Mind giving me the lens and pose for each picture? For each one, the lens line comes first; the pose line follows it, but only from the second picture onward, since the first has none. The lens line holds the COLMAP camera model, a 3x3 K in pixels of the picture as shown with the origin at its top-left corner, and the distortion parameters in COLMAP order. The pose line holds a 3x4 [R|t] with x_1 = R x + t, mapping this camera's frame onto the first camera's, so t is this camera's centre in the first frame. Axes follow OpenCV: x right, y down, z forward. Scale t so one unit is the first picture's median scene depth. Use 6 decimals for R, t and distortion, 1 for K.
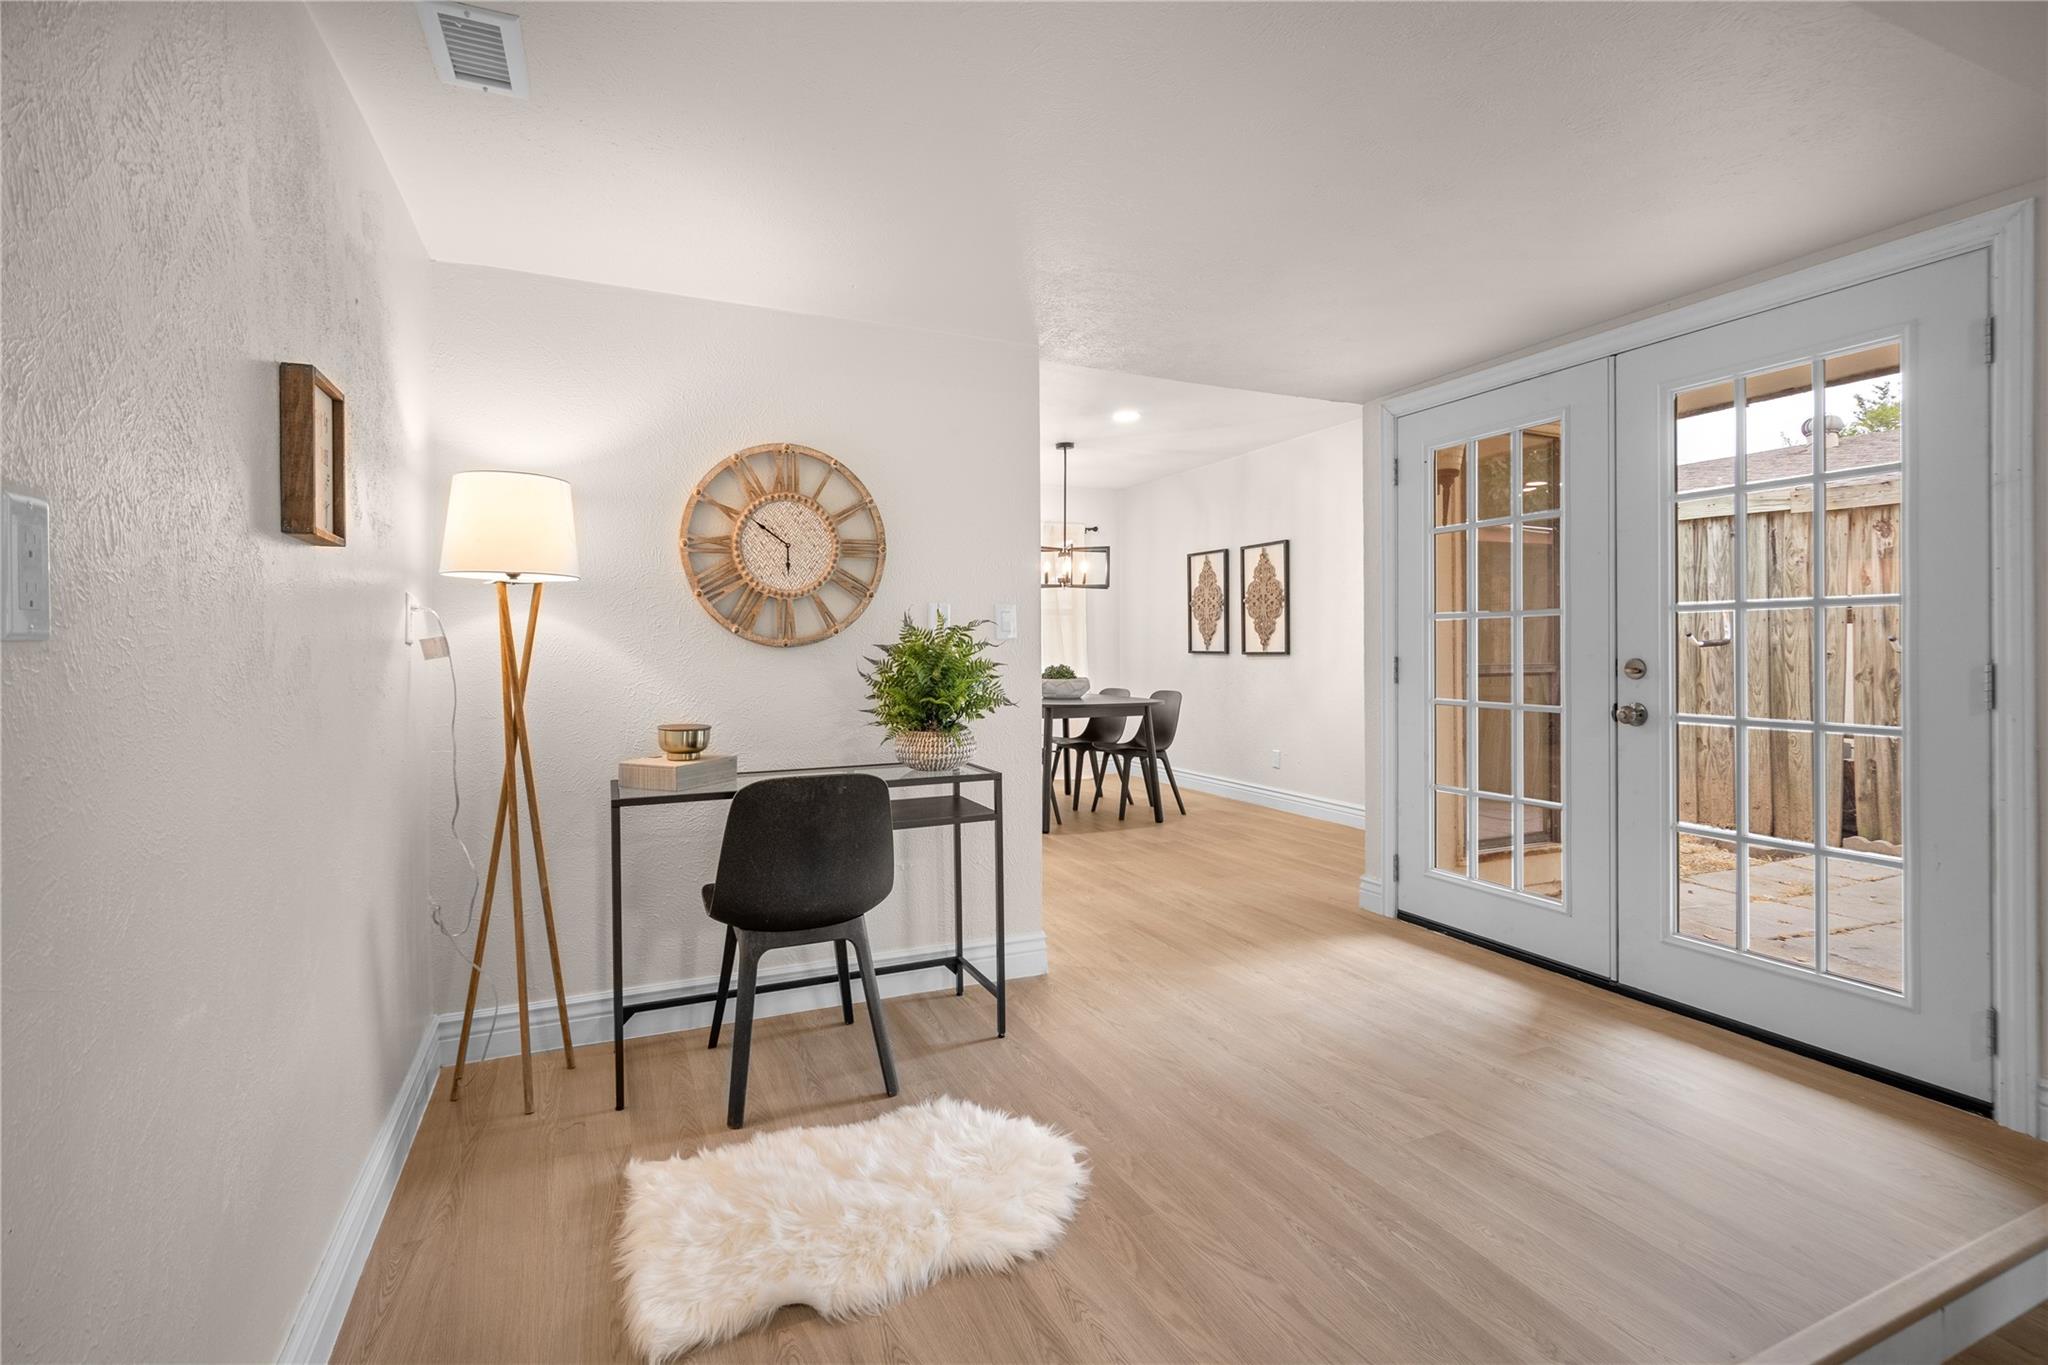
lens RADIAL K [[941.7, 0, 1030.1], [0, 941.7, 663.5], [0, 0, 1]] dist [-0.001231, 0.001260]
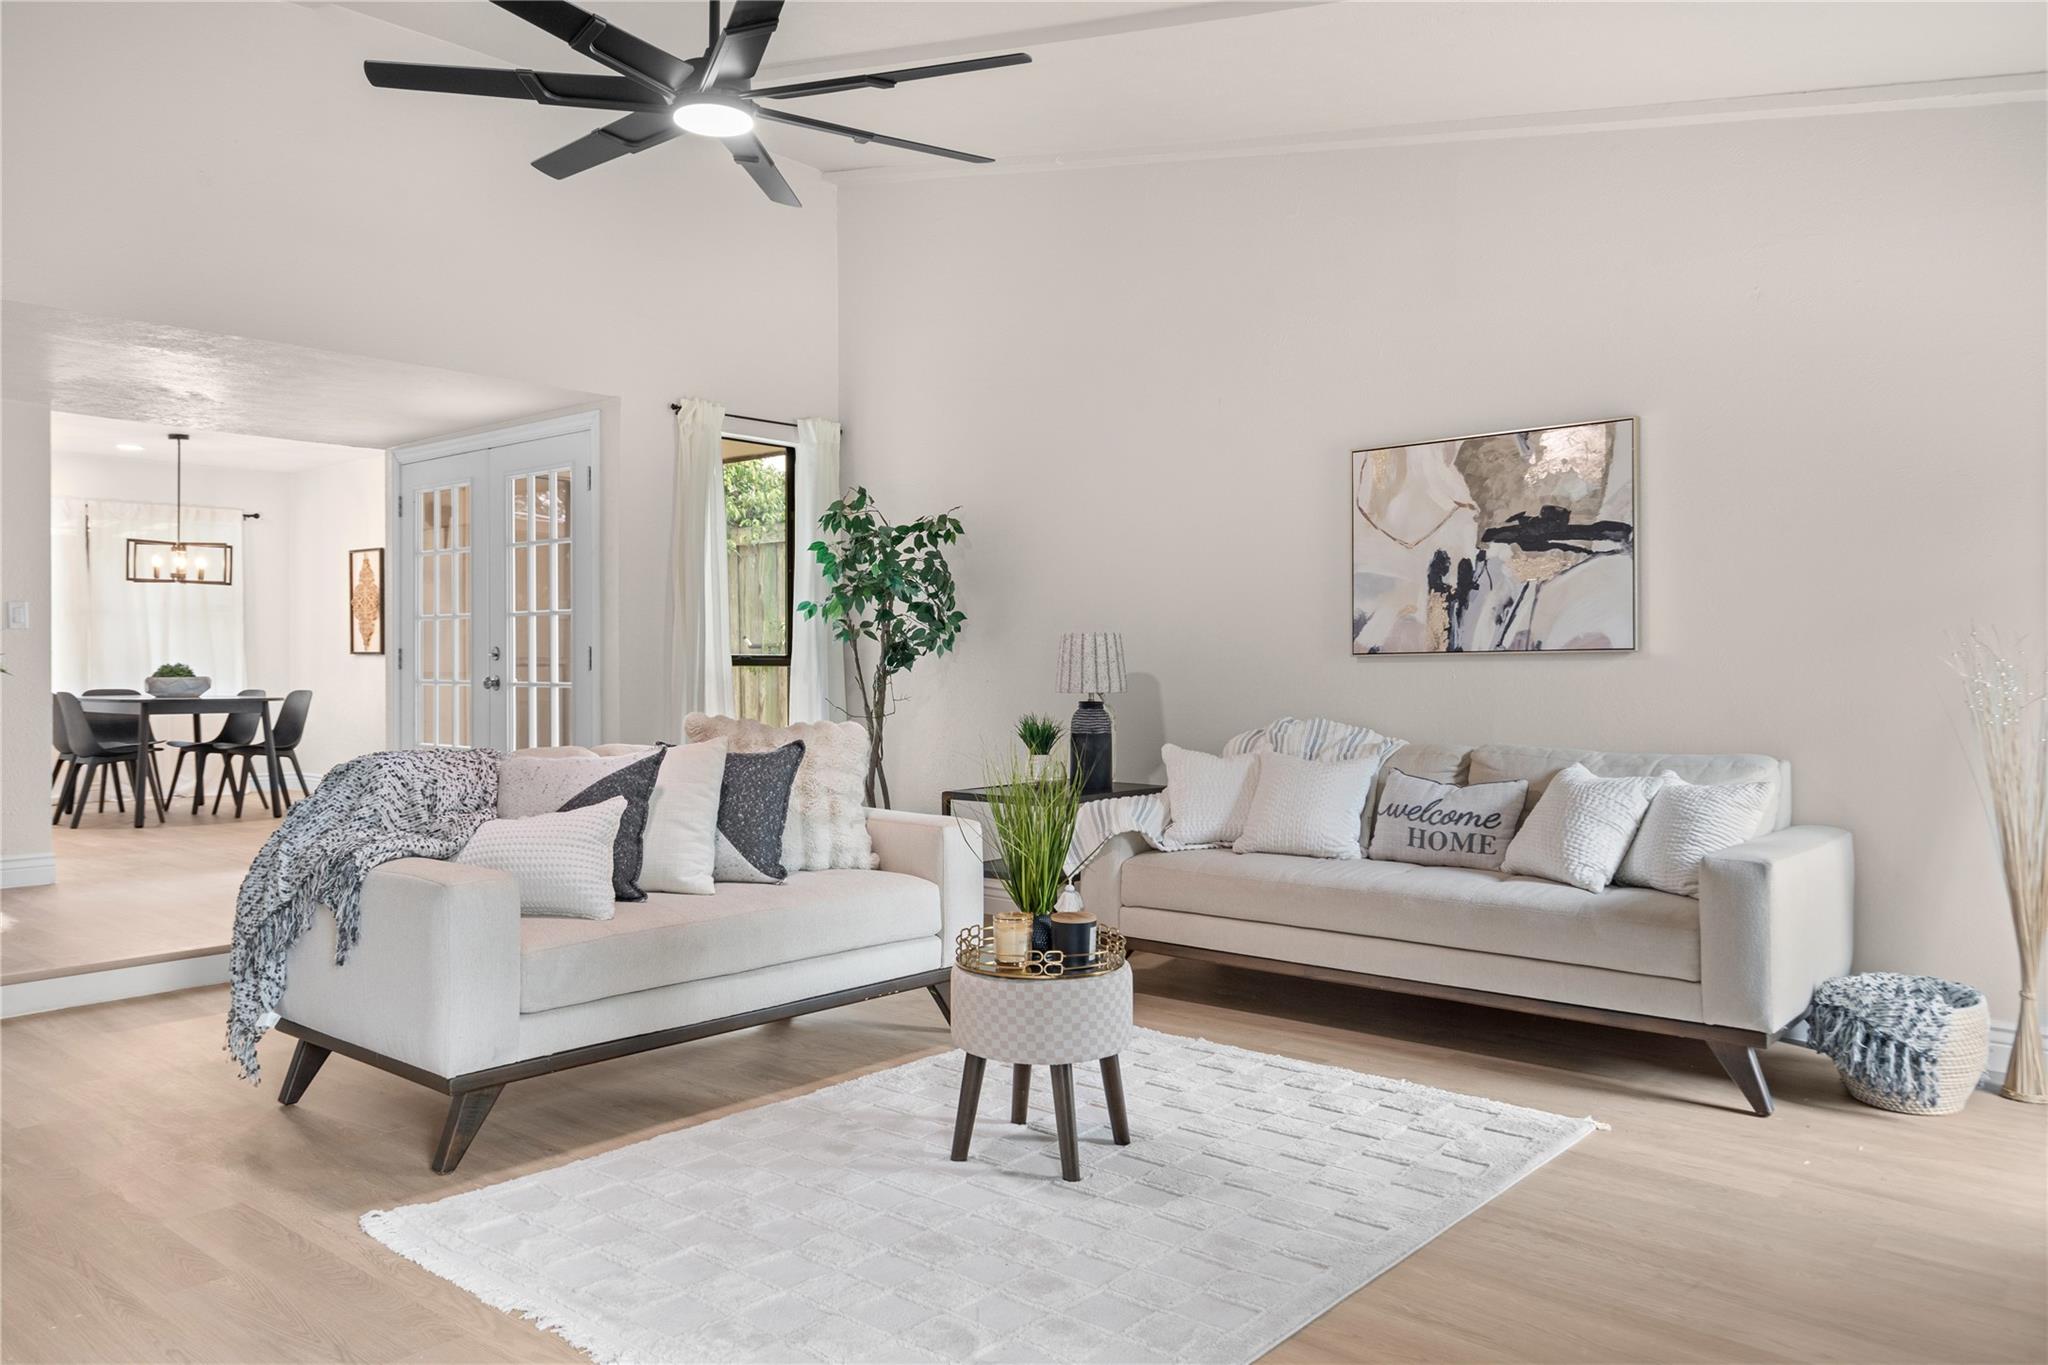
lens RADIAL K [[1450.6, 0, 1024.0], [0, 1450.6, 682.5], [0, 0, 1]] dist [0.011690, -0.001035]
pose [[0.908954, 0.003373, 0.416882, 0.227747], [-0.000350, 0.999973, -0.007329, 0.036542], [-0.416895, 0.006516, 0.908931, -0.810693]]
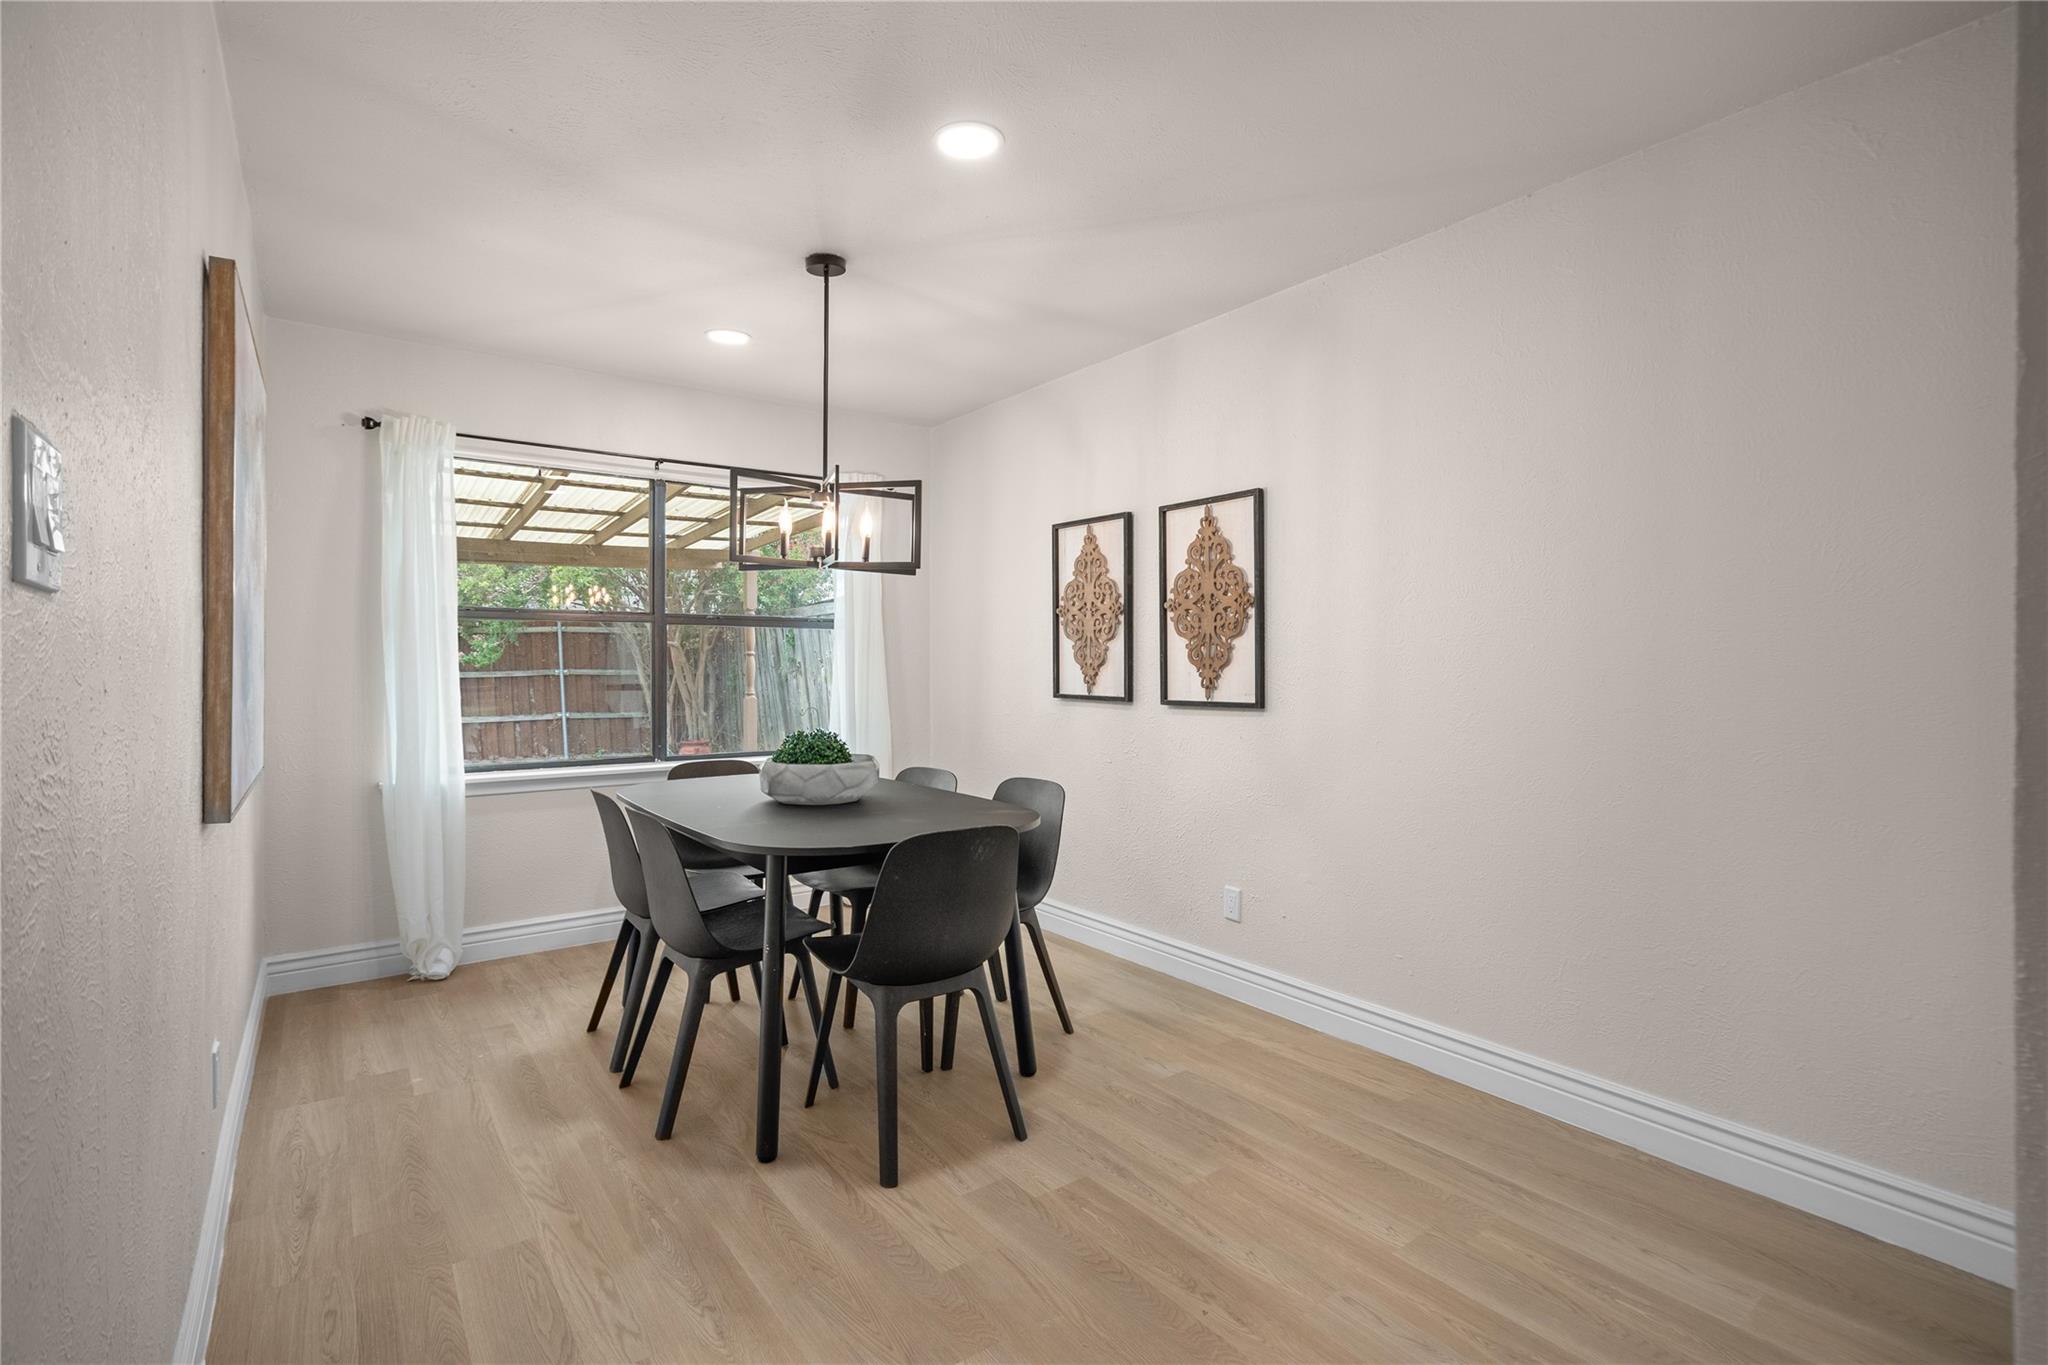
lens RADIAL K [[961.6, 0, 1067.1], [0, 961.6, 675.5], [0, 0, 1]] dist [0.000454, 0.000309]
pose [[0.968245, 0.005410, 0.249945, 0.039002], [-0.003199, 0.999952, -0.009251, -0.024634], [-0.249983, 0.008157, 0.968216, 0.563050]]
